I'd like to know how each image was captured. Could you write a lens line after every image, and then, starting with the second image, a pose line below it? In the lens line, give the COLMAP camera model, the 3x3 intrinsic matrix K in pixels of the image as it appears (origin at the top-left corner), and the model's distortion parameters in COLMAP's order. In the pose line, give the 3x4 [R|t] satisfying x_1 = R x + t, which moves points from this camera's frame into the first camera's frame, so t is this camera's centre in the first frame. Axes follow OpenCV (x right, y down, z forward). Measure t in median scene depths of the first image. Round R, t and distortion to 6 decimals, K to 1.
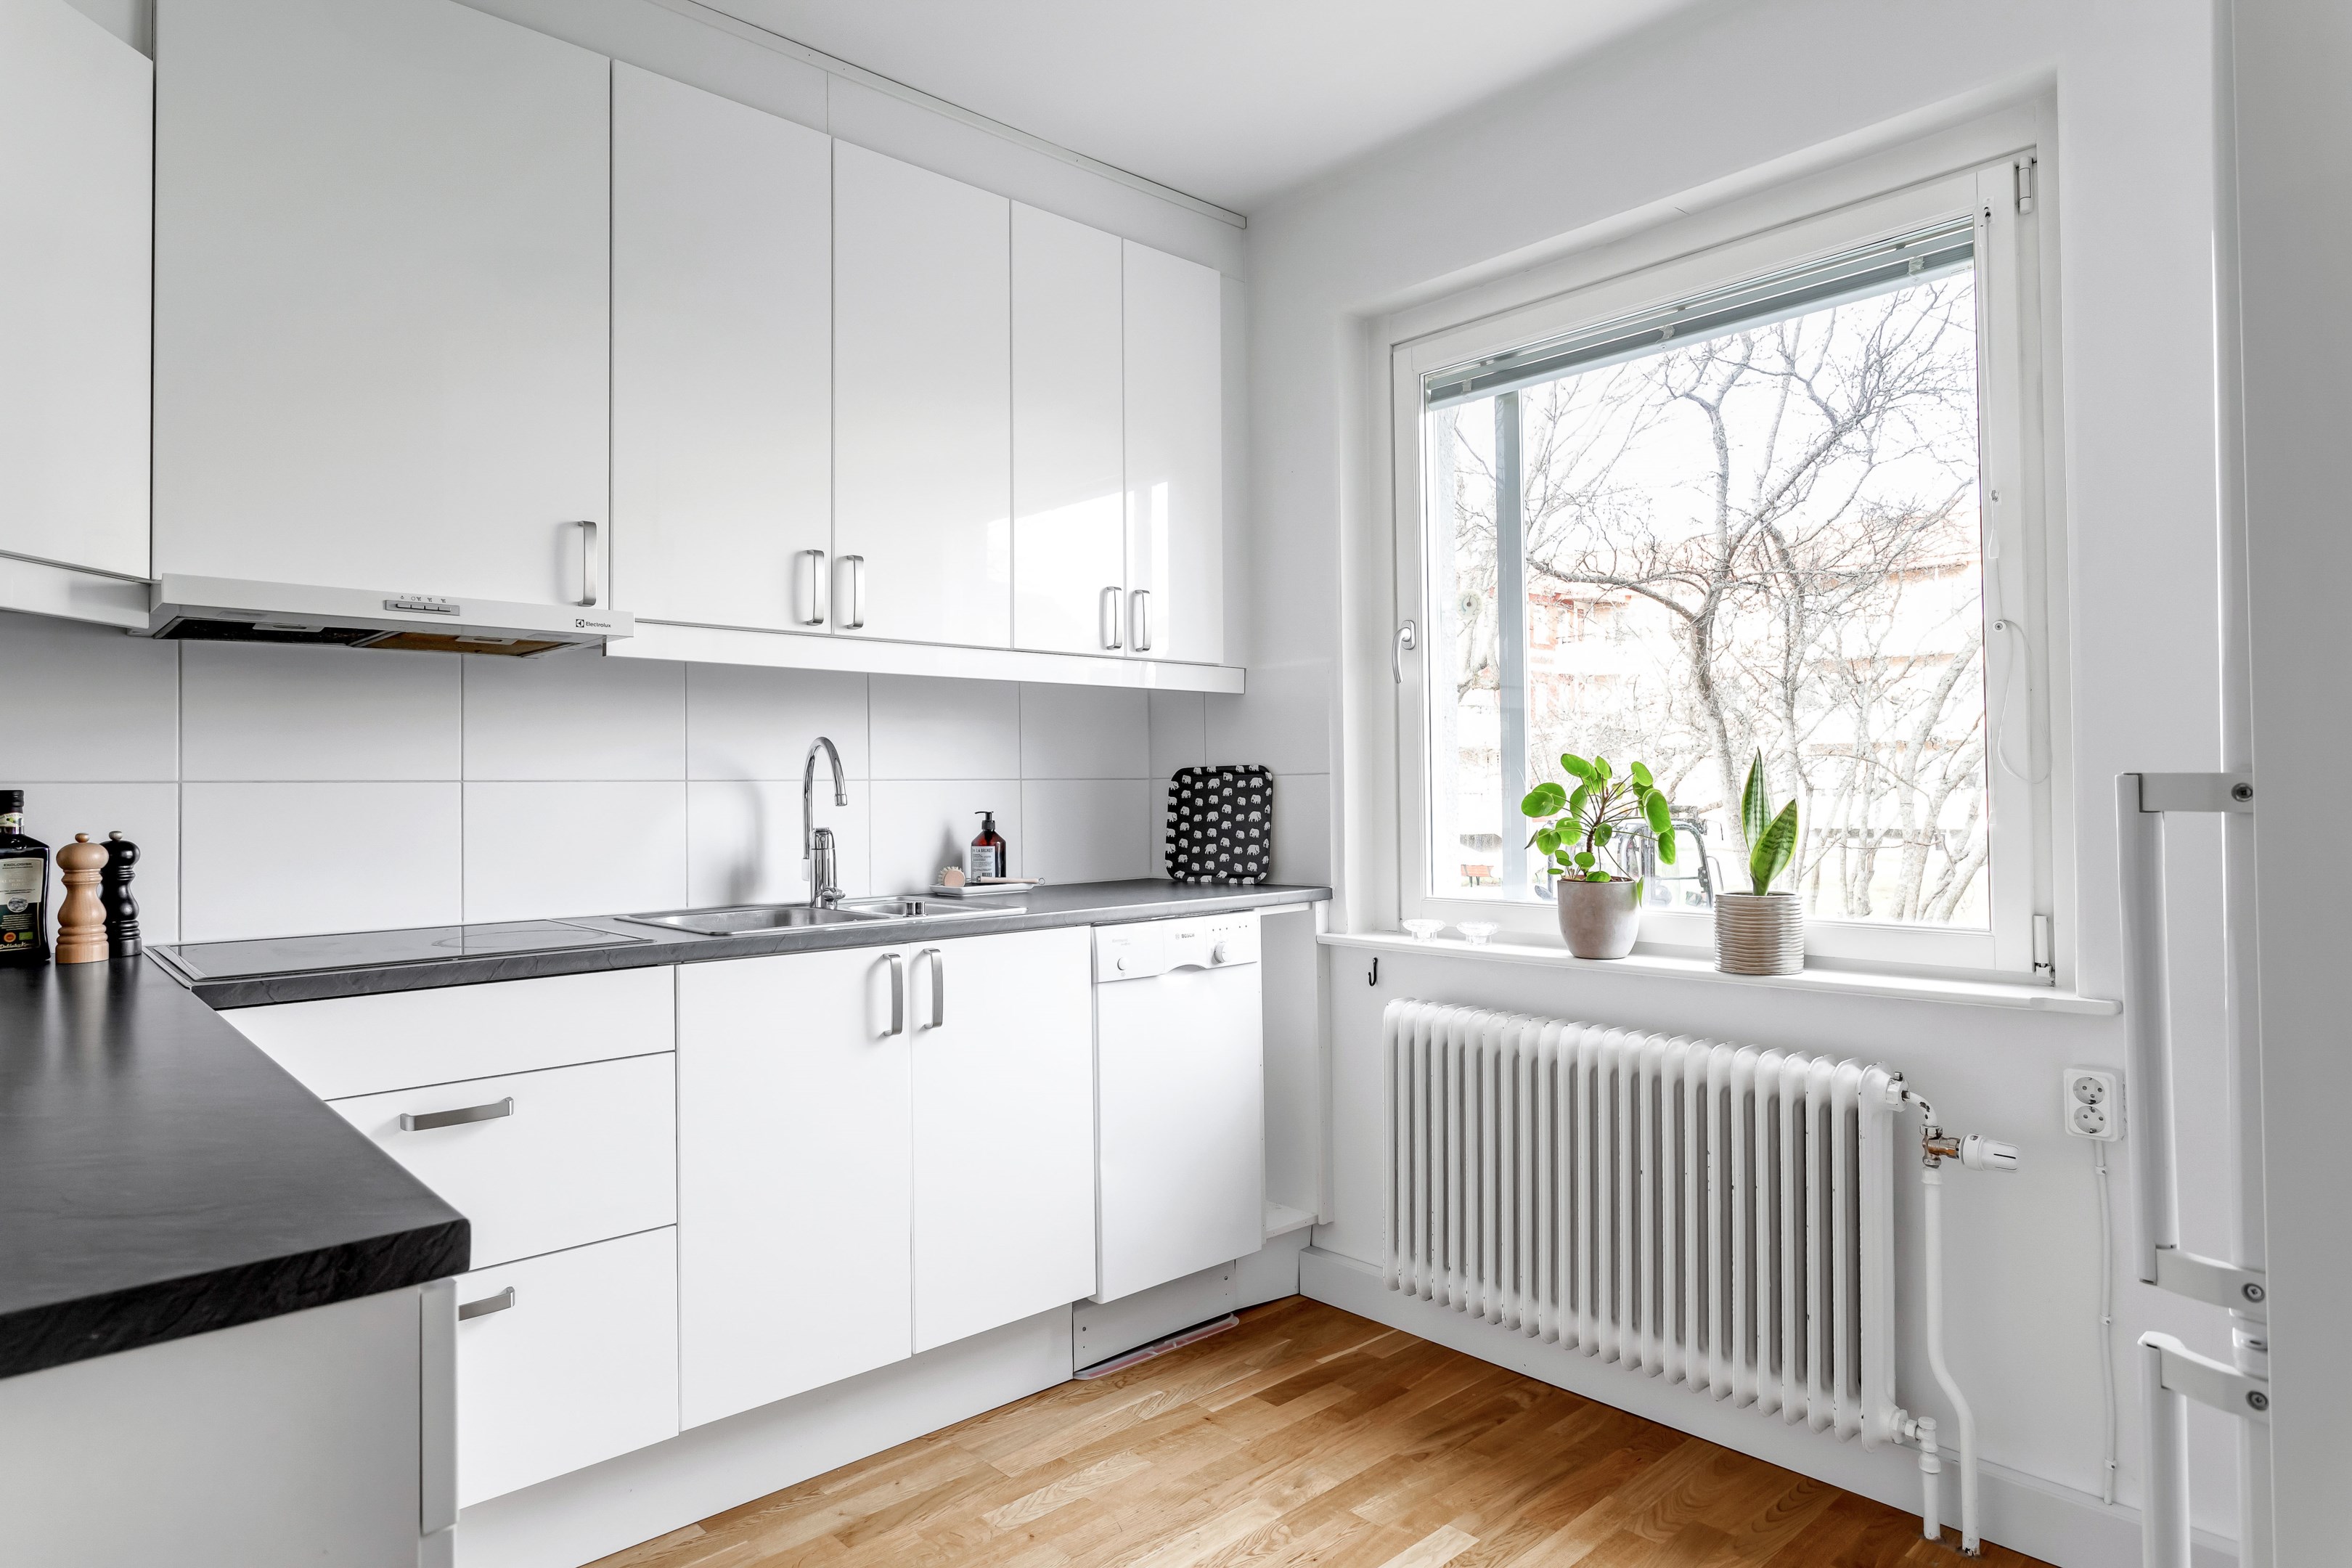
lens RADIAL K [[1376.0, 0, 1175.2], [0, 1376.0, 765.2], [0, 0, 1]] dist [0.001816, 0.002152]
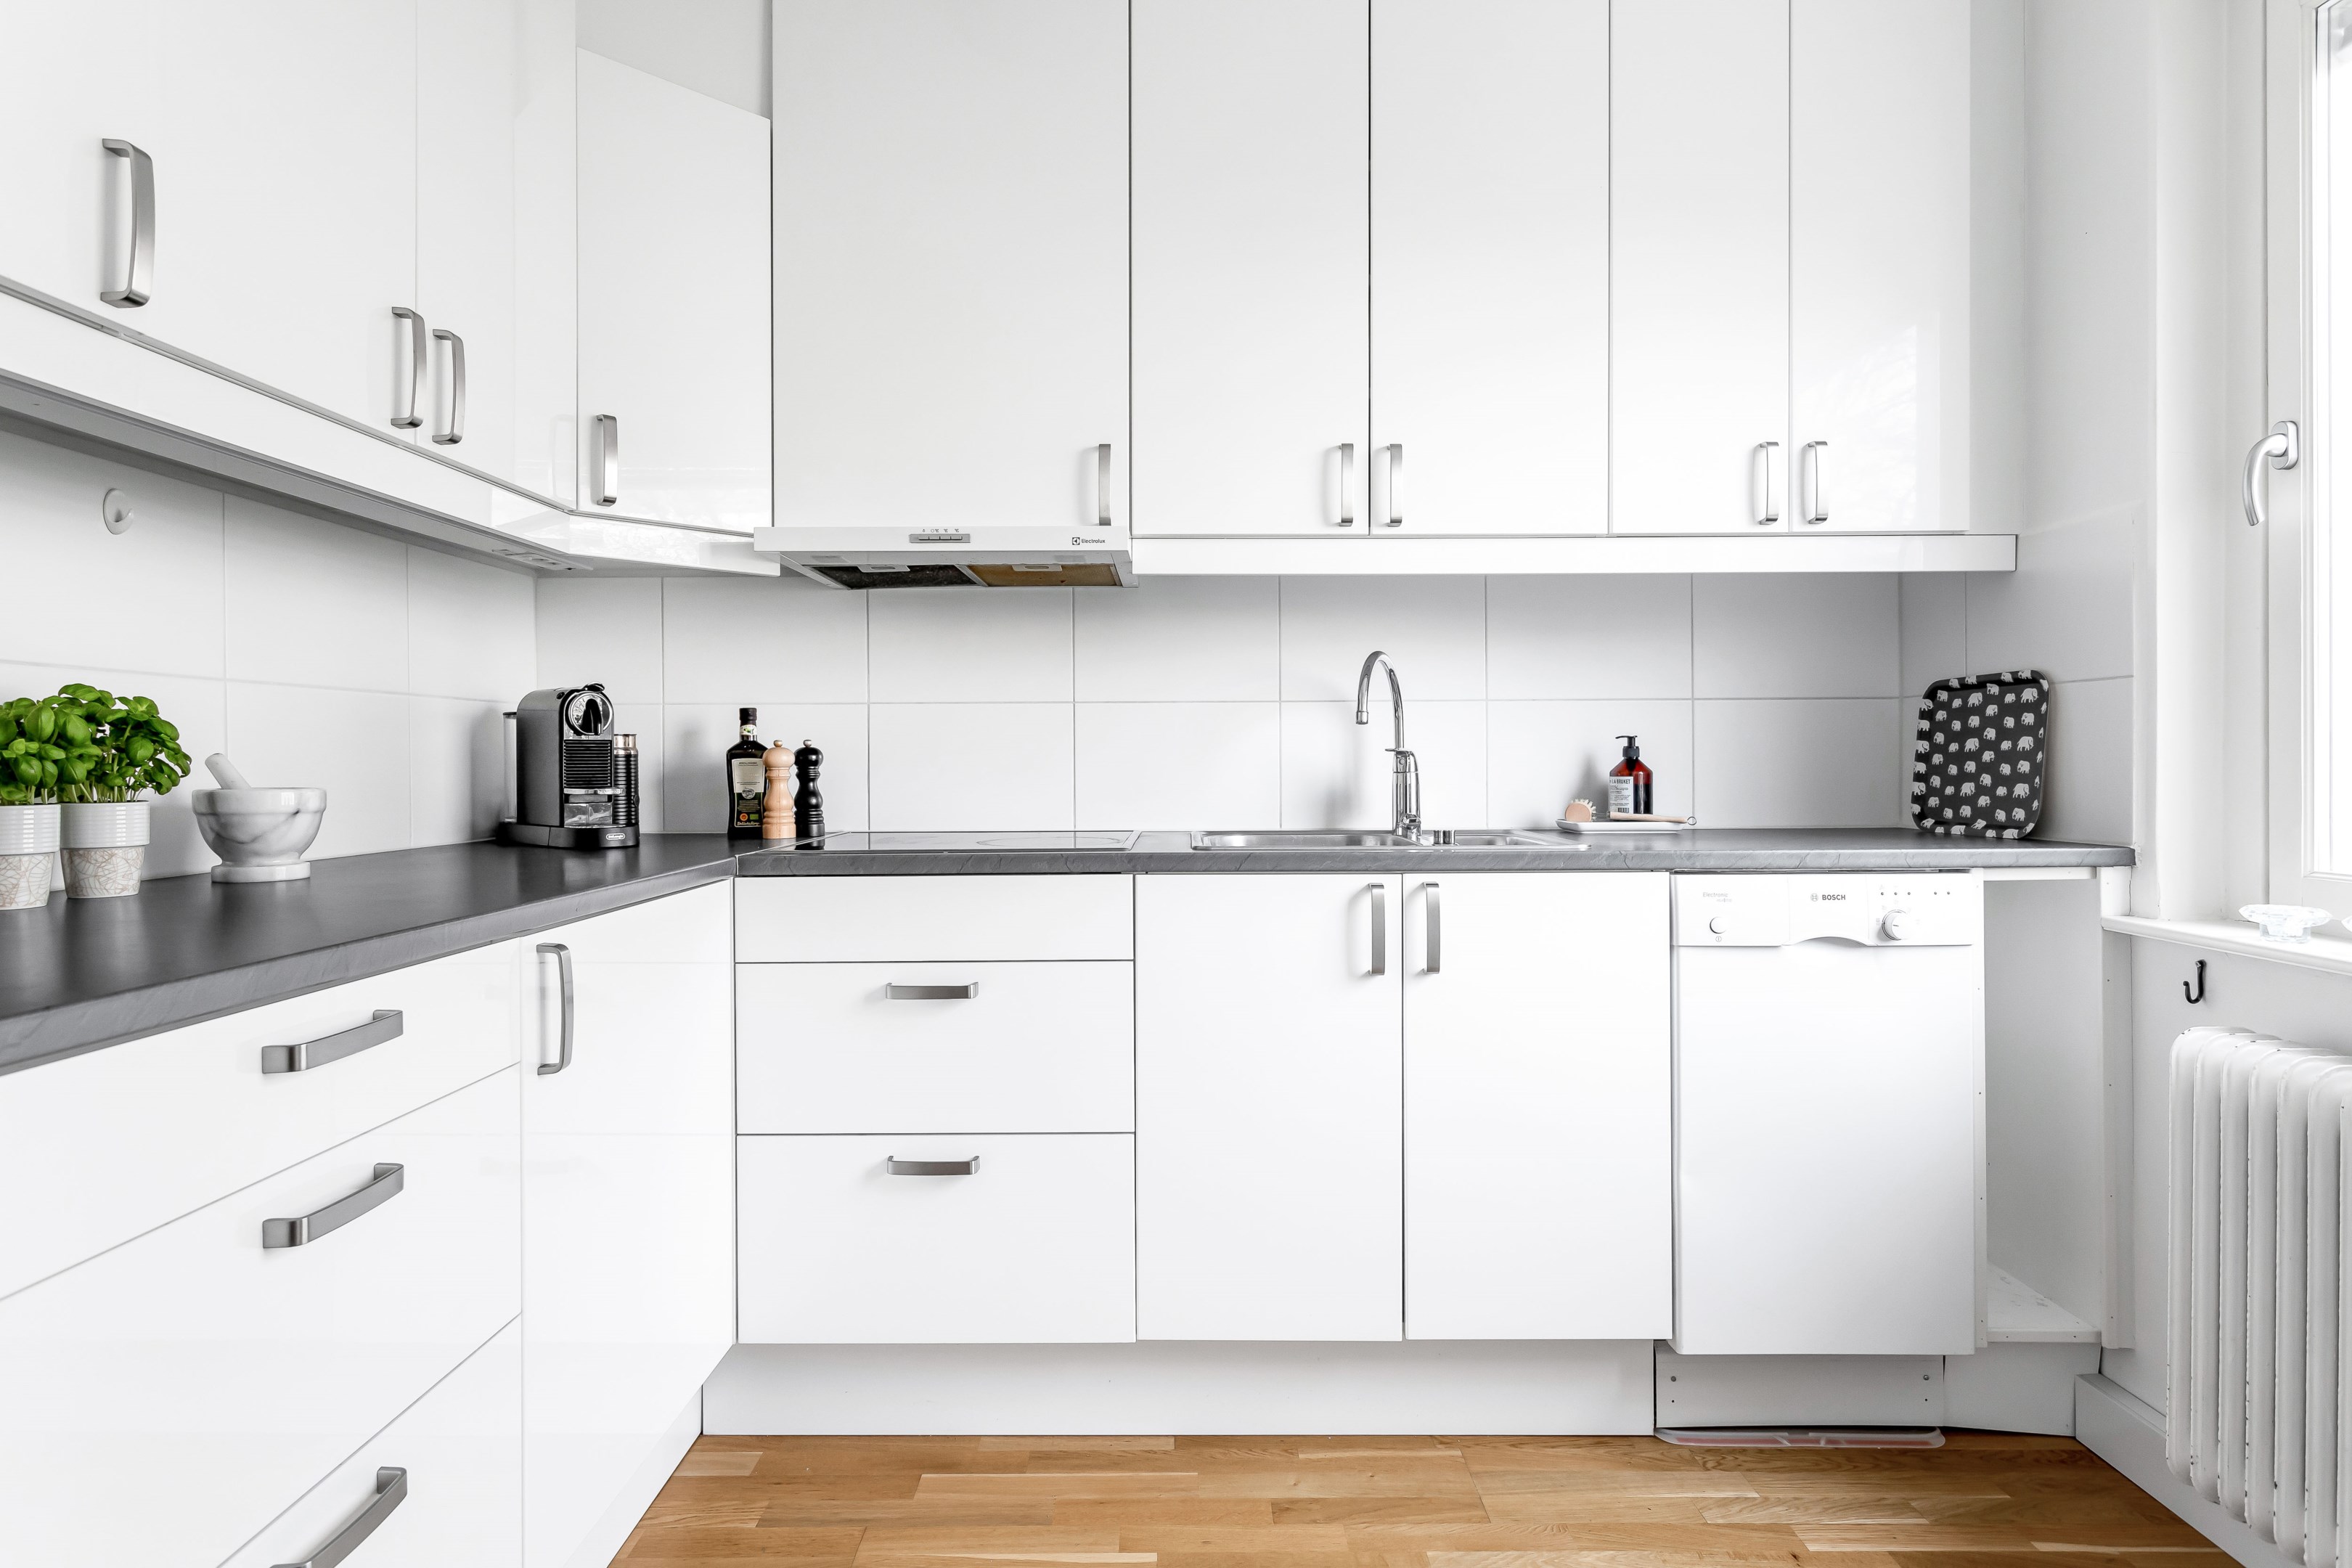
lens RADIAL K [[1293.2, 0, 1180.1], [0, 1293.2, 761.3], [0, 0, 1]] dist [0.000838, 0.003260]
pose [[0.729907, 0.009037, -0.683486, 0.230021], [0.009218, 0.999692, 0.023061, 0.032092], [0.683484, -0.023133, 0.729599, 0.262516]]
